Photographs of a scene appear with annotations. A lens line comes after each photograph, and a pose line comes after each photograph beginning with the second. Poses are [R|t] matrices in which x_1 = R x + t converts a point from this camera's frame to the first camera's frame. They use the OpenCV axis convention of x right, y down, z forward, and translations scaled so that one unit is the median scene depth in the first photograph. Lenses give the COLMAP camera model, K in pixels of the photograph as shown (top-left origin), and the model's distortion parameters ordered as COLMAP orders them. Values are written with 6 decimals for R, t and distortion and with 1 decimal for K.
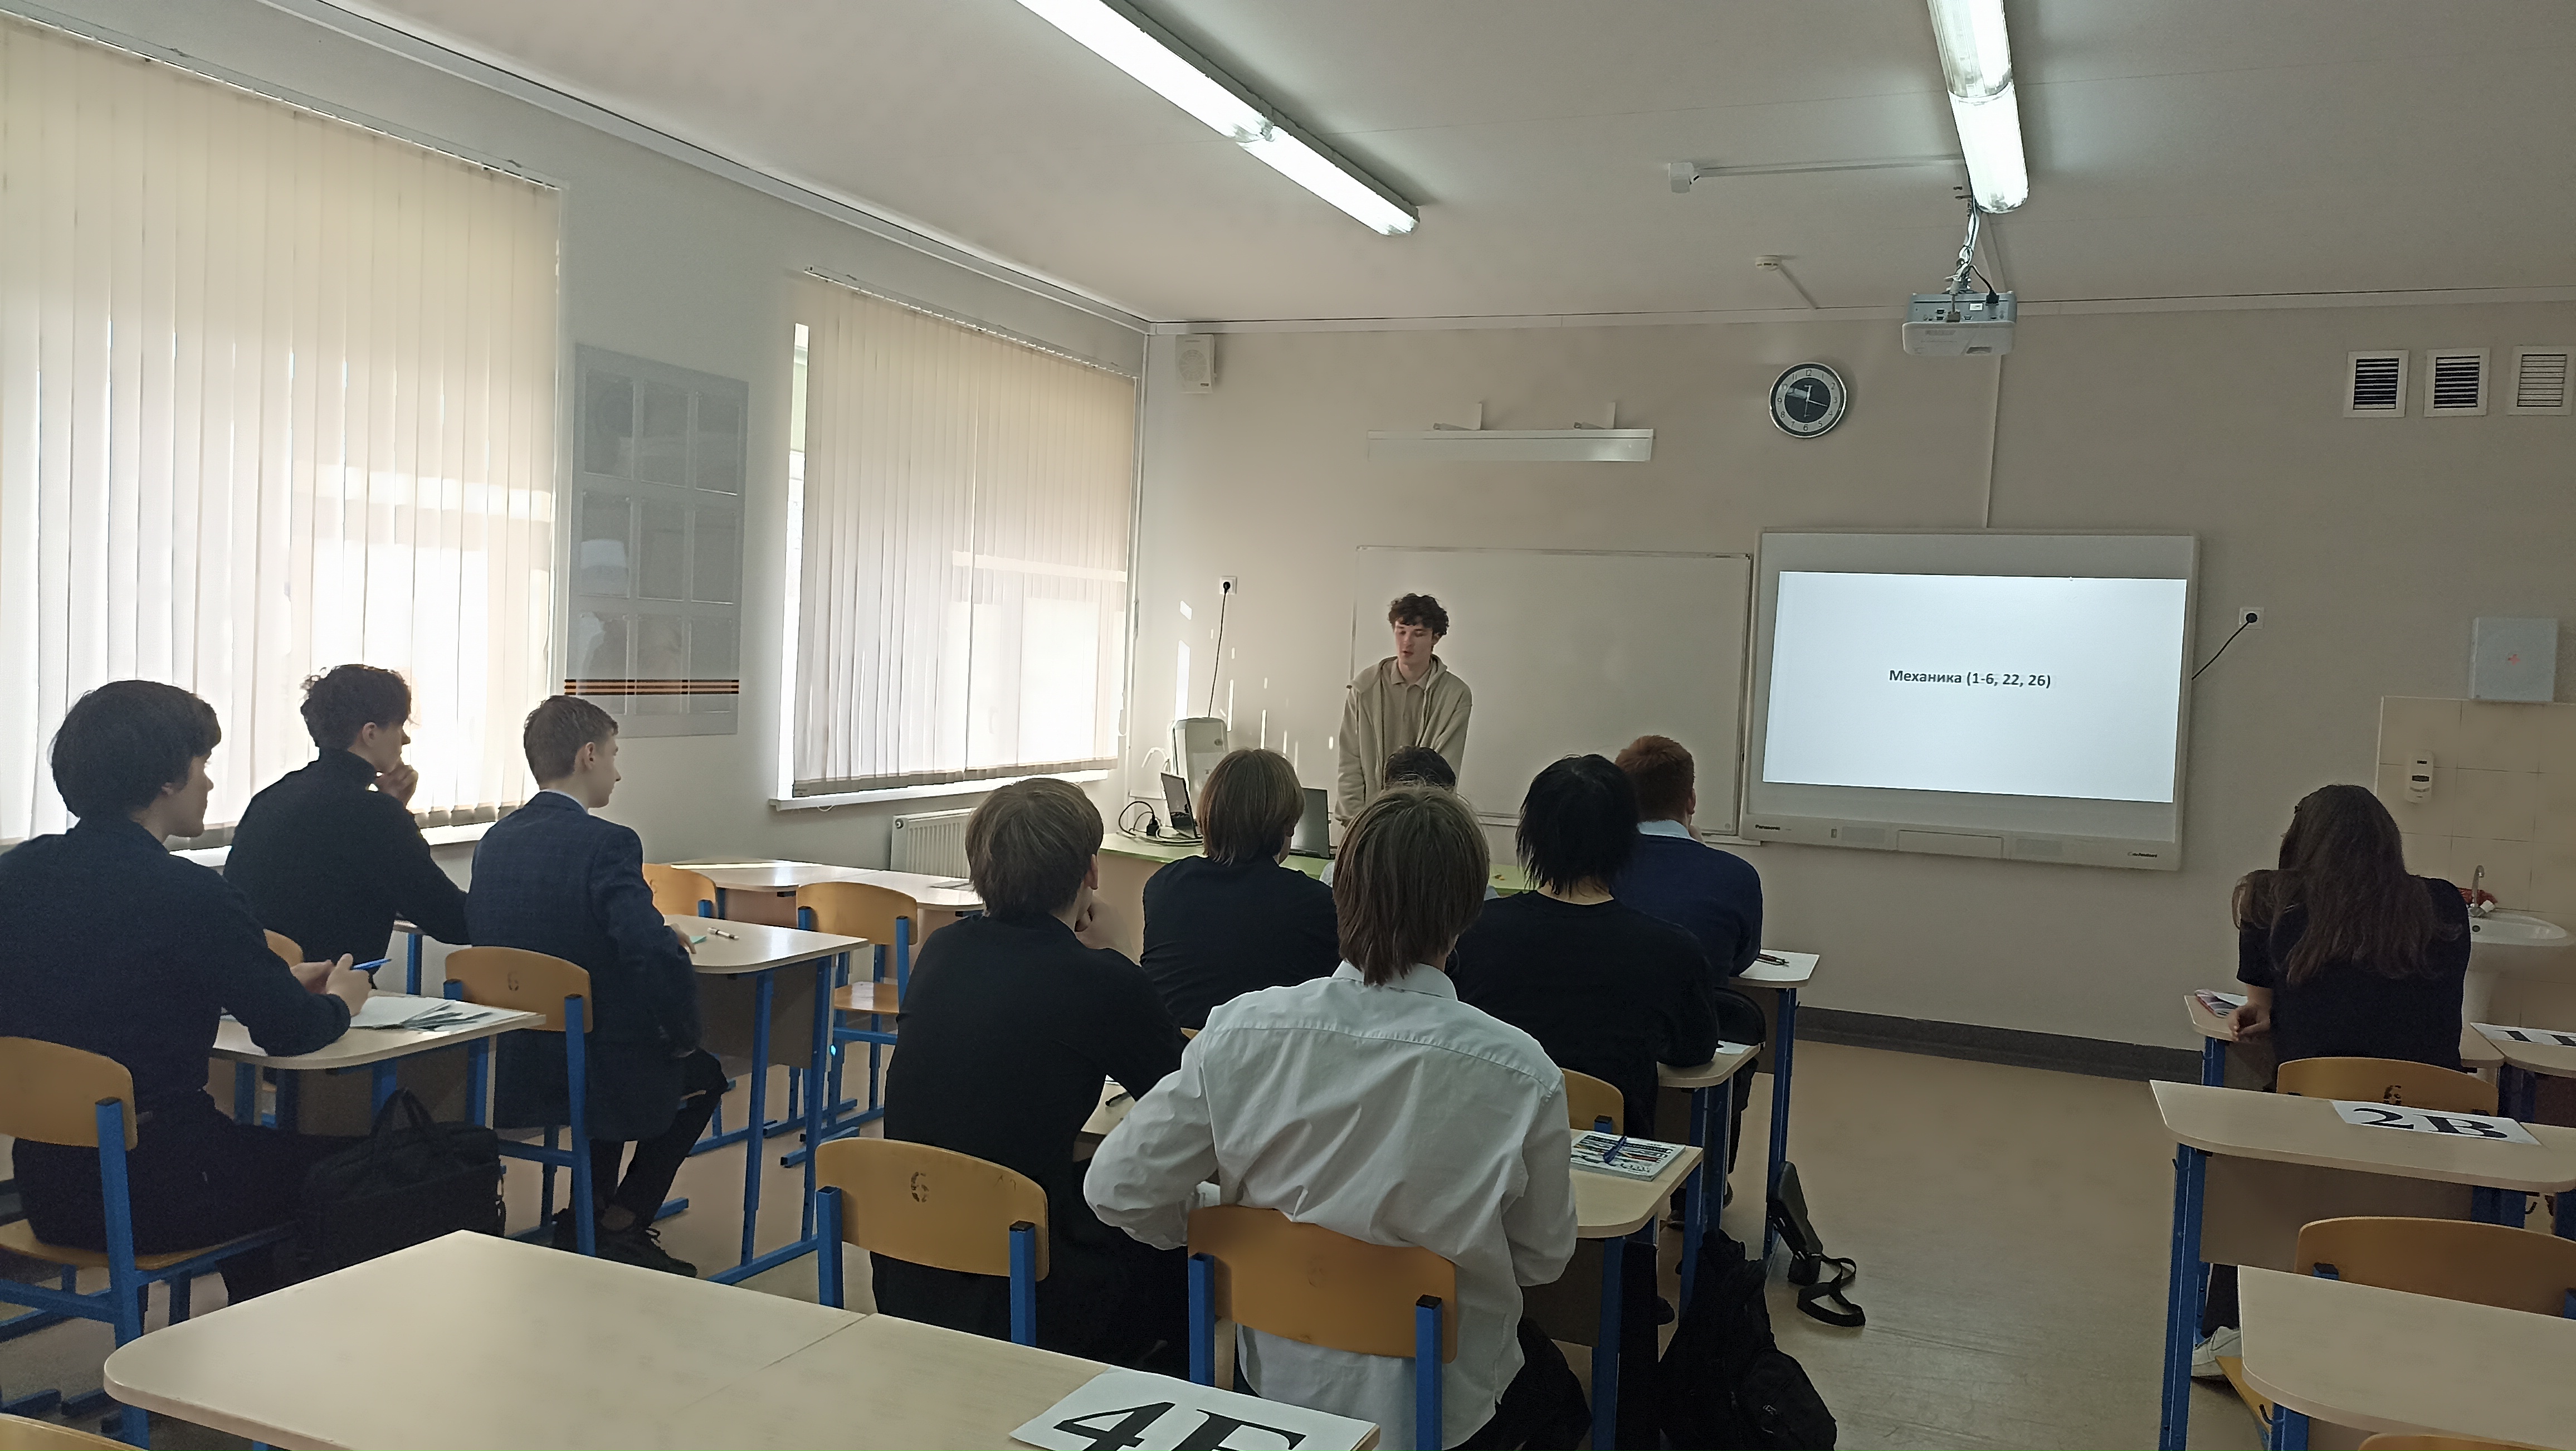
lens RADIAL K [[1885.8, 0, 1284.4], [0, 1885.8, 722.0], [0, 0, 1]] dist [0.060339, -0.061910]
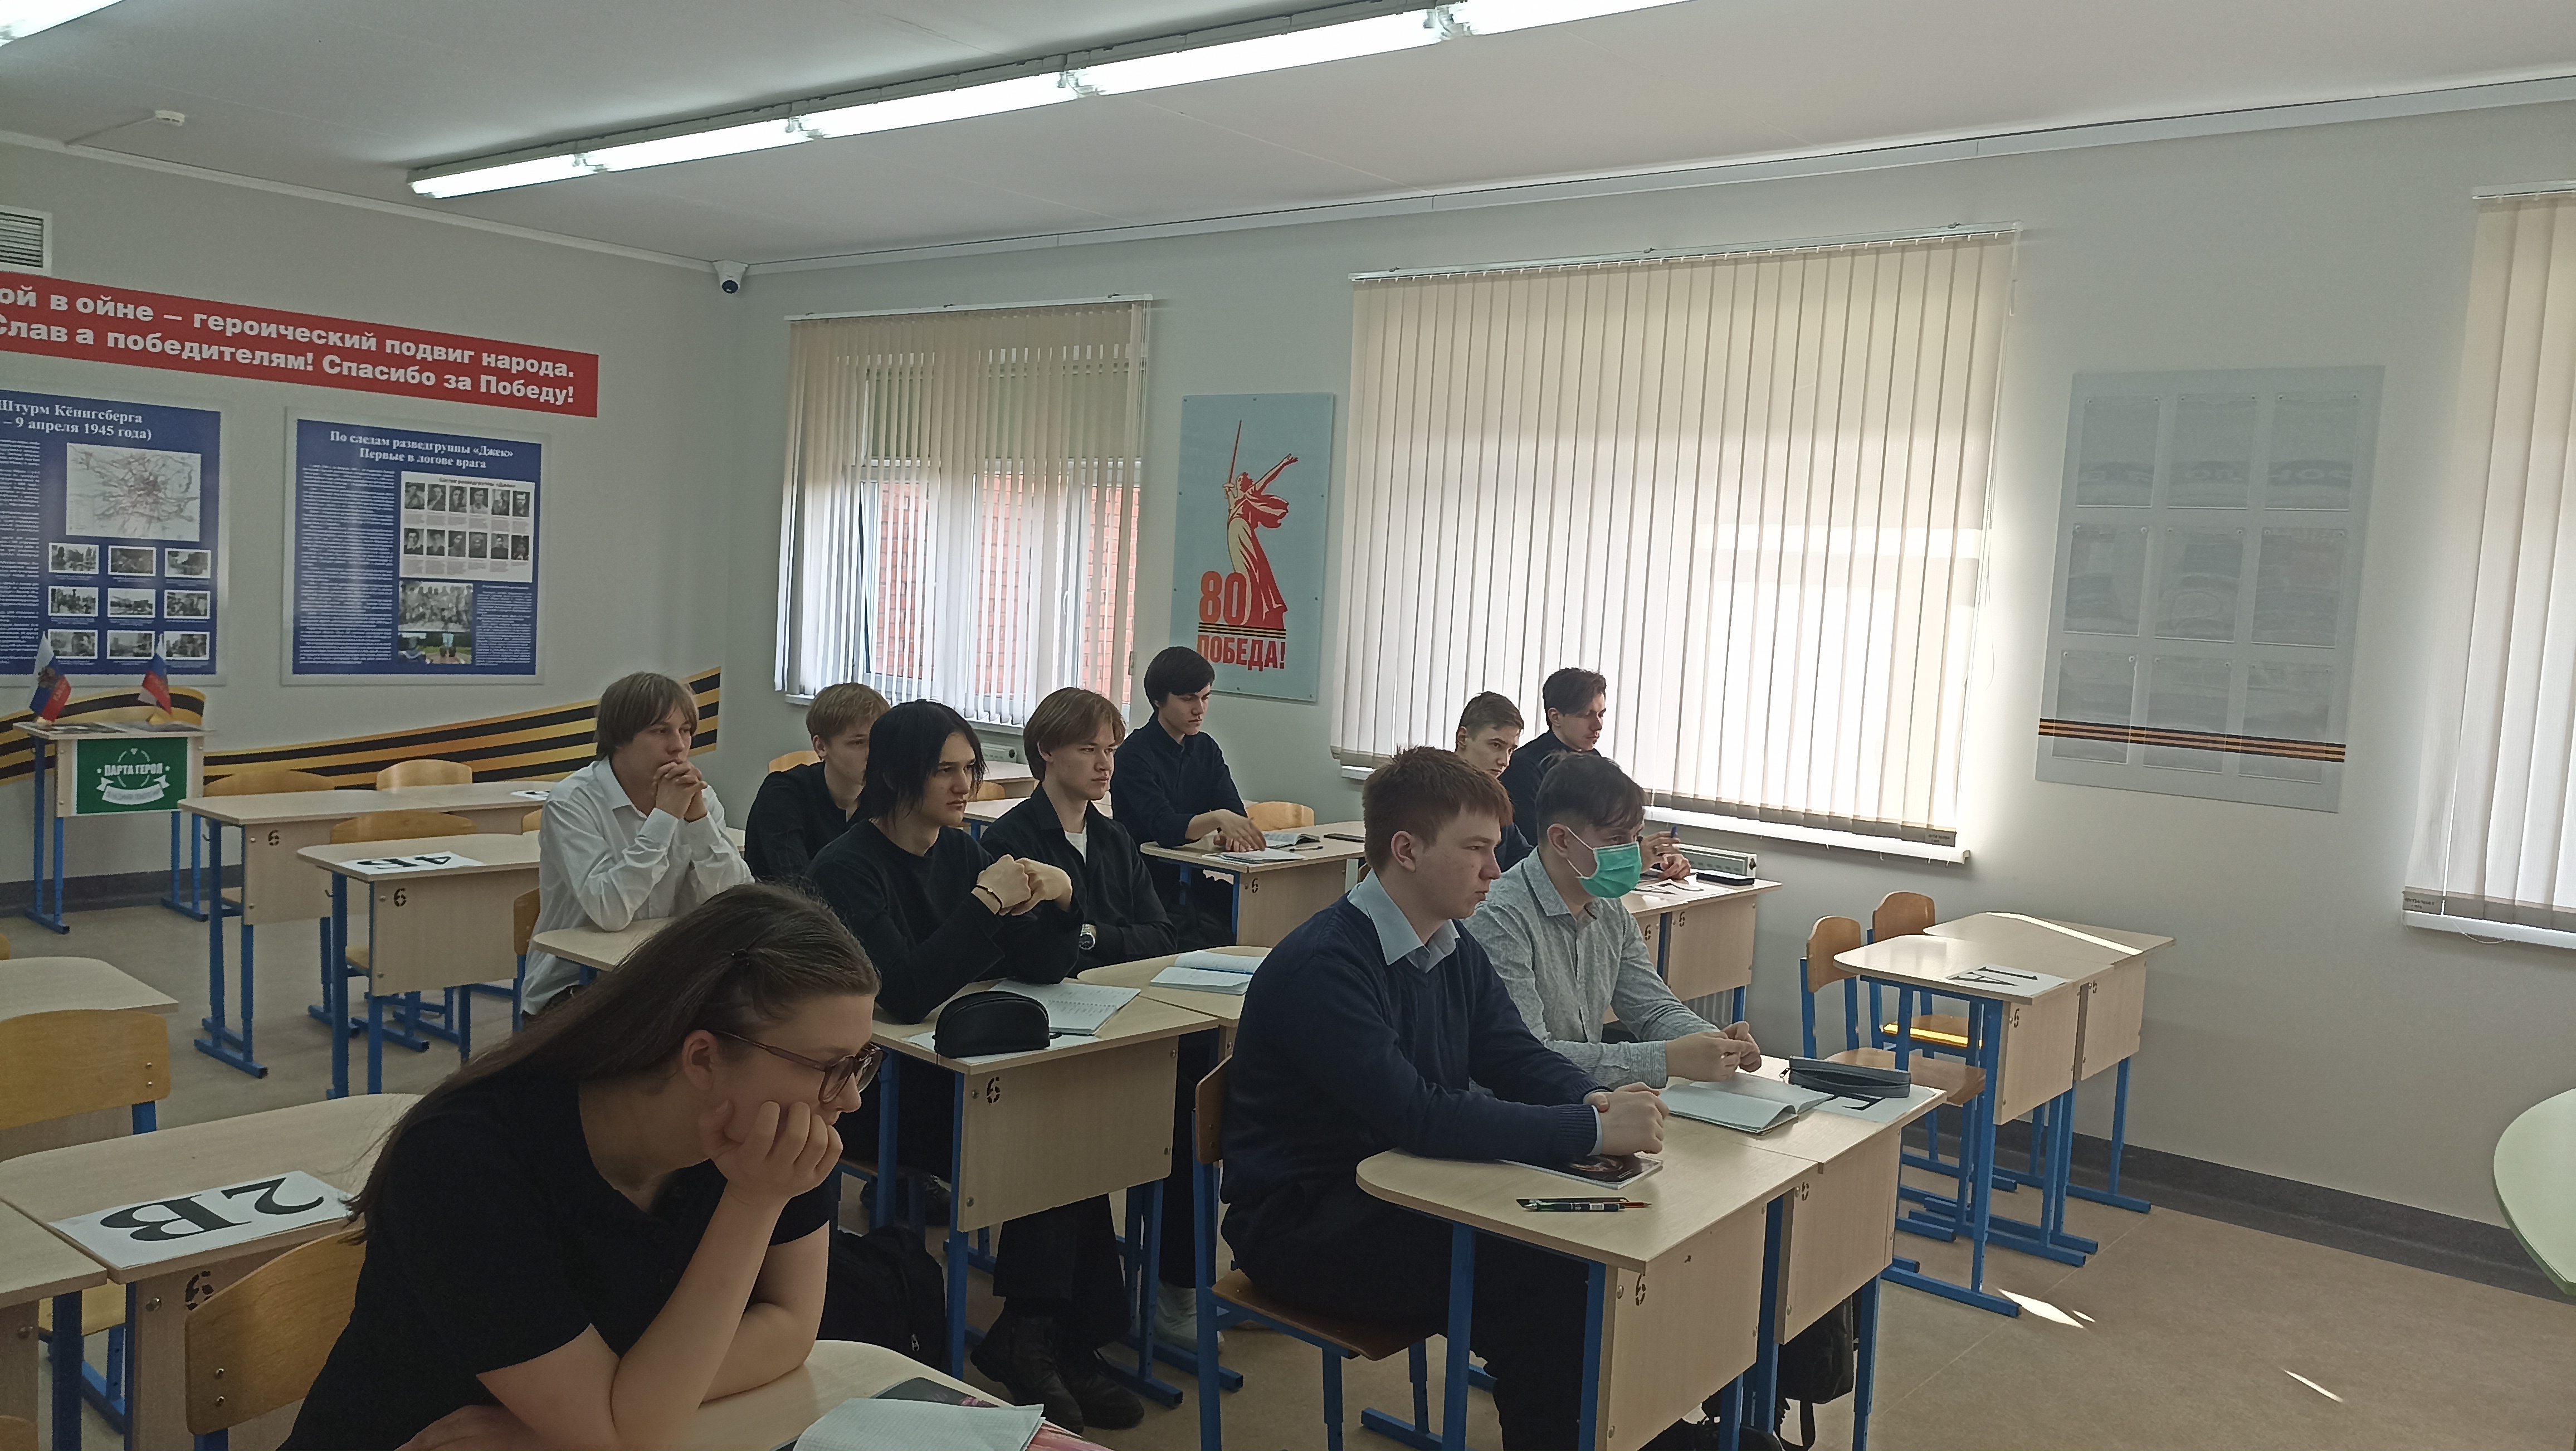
lens RADIAL K [[1885.8, 0, 1283.7], [0, 1885.8, 729.8], [0, 0, 1]] dist [0.060339, -0.061910]
pose [[-0.267818, 0.015960, -0.963337, 0.532524], [-0.107200, 0.993161, 0.046257, -0.016086], [0.957487, 0.115659, -0.264275, 0.706442]]
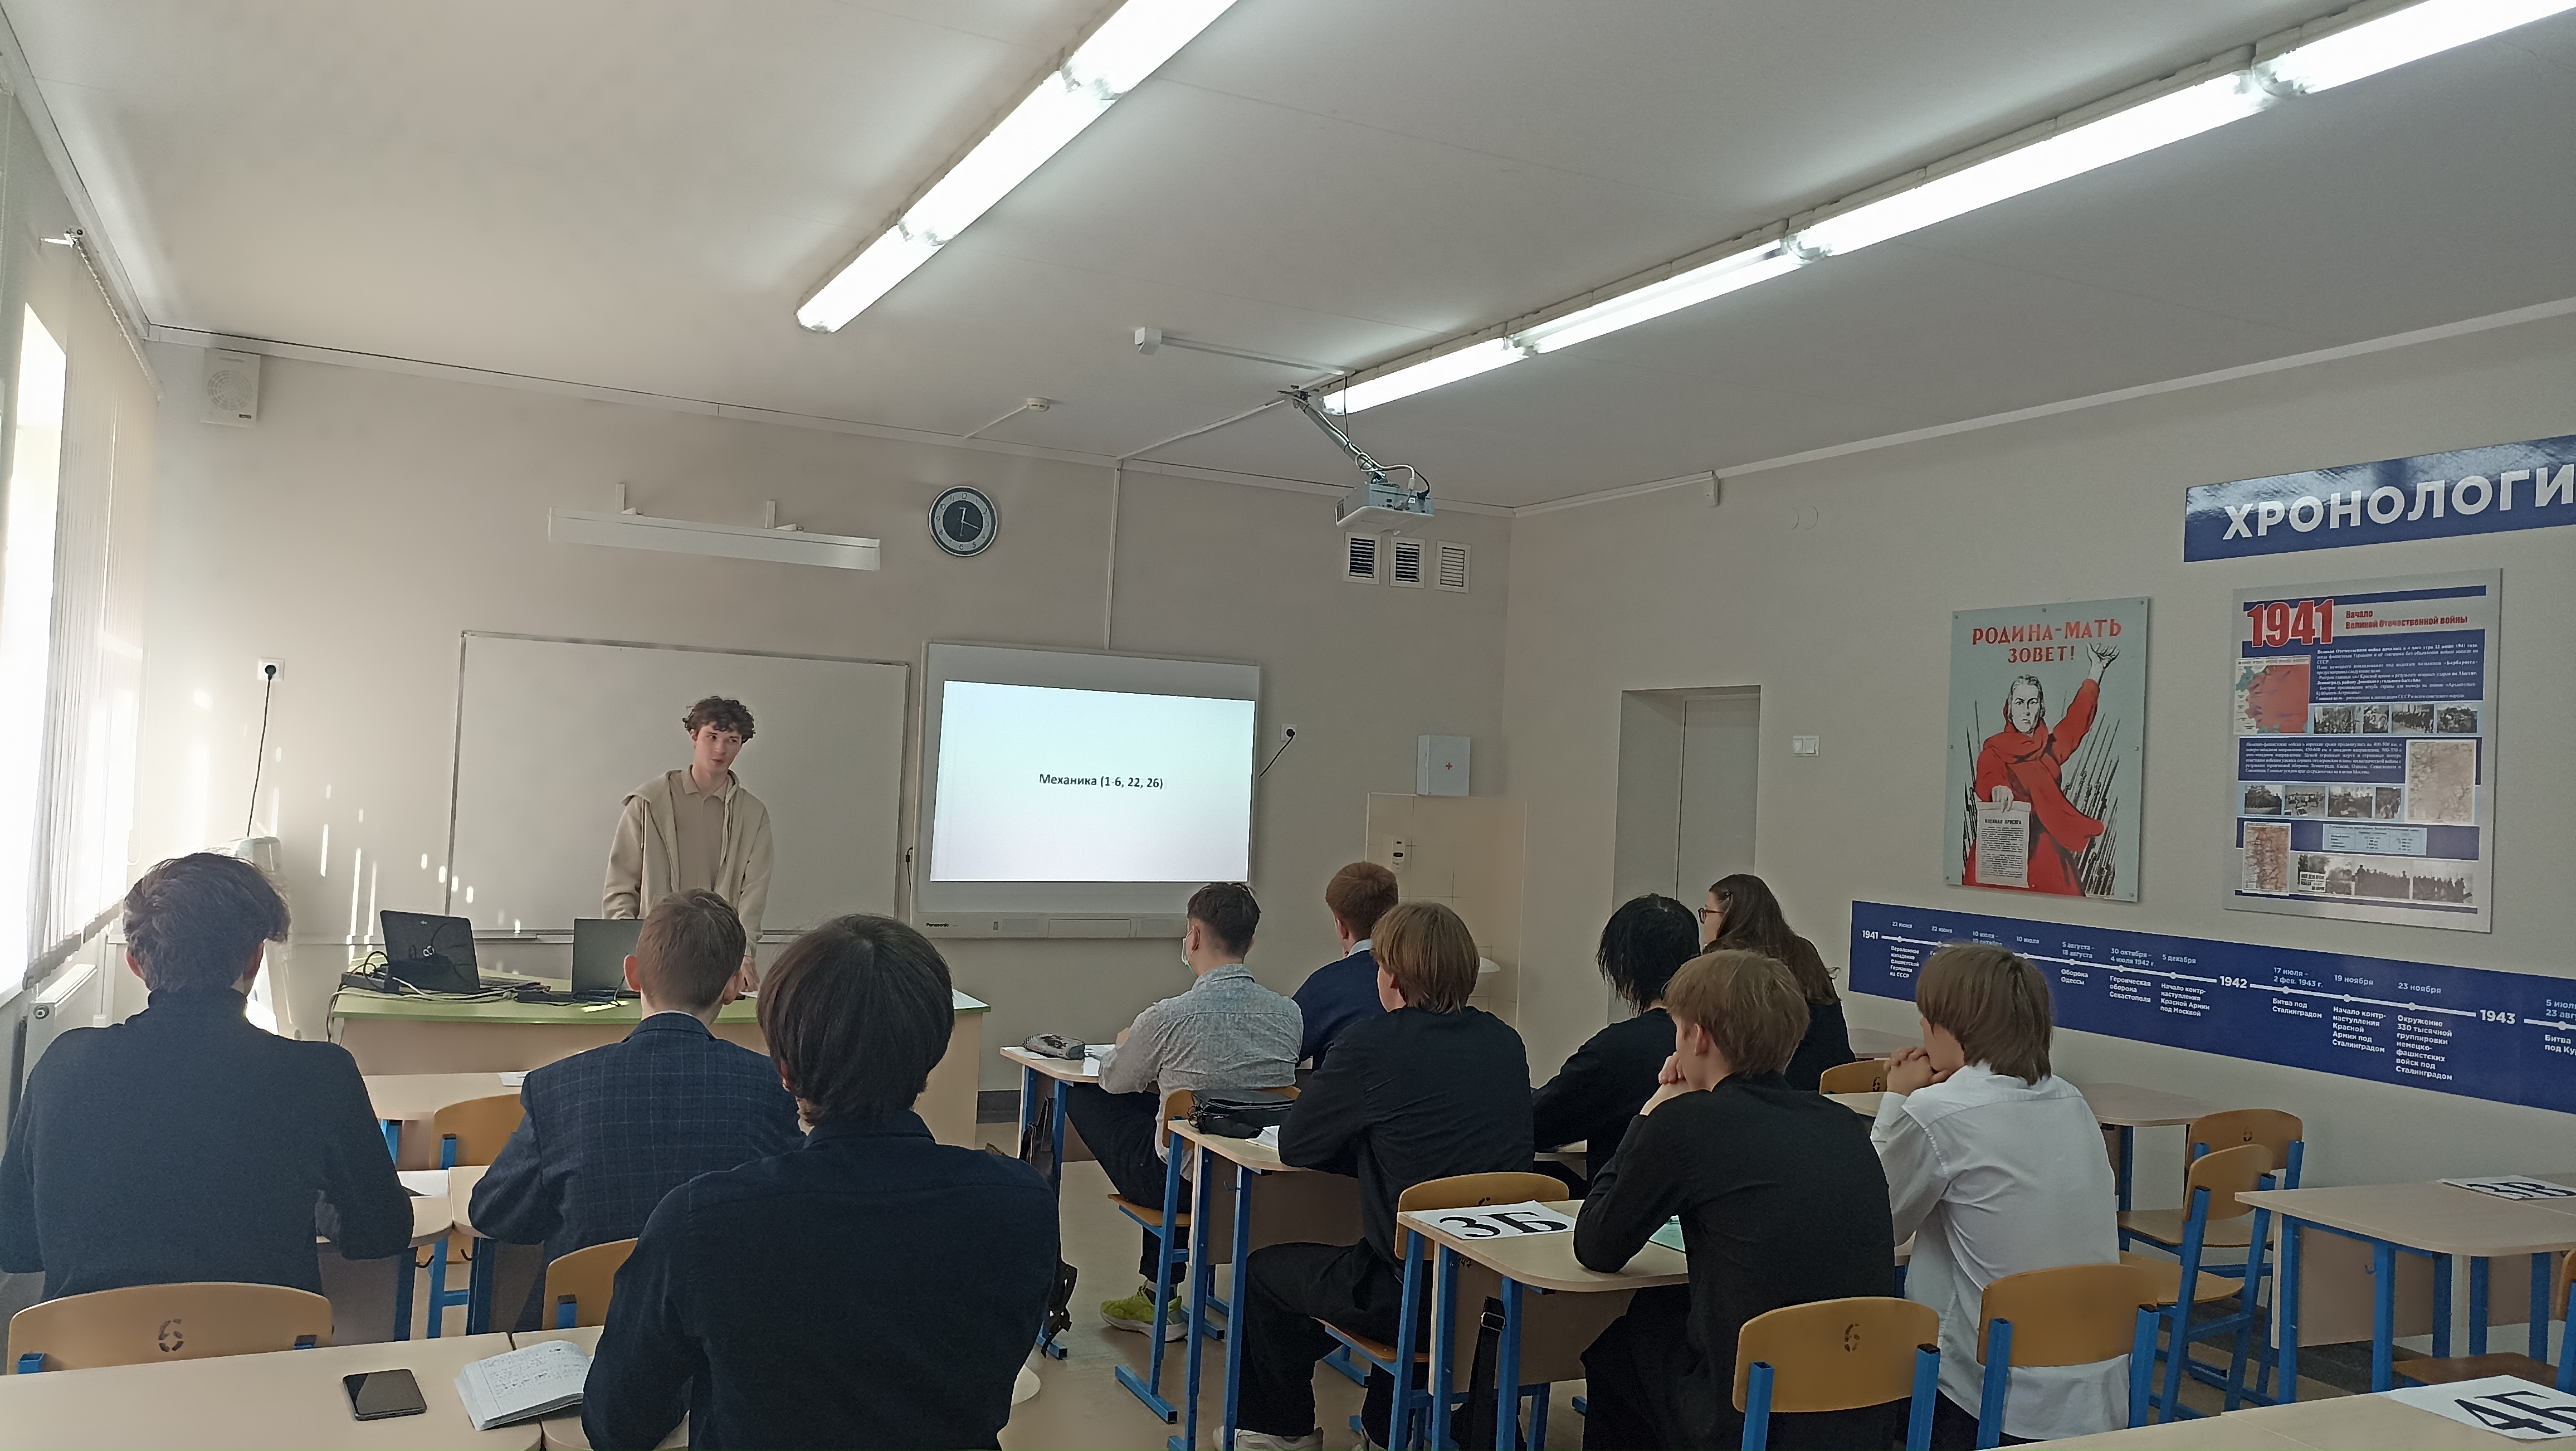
lens RADIAL K [[1885.8, 0, 1278.3], [0, 1885.8, 697.4], [0, 0, 1]] dist [0.060339, -0.061910]
pose [[0.652213, 0.020808, 0.757751, -0.449543], [0.012276, 0.999202, -0.038004, -0.030236], [-0.757937, 0.034089, 0.651437, 0.188110]]
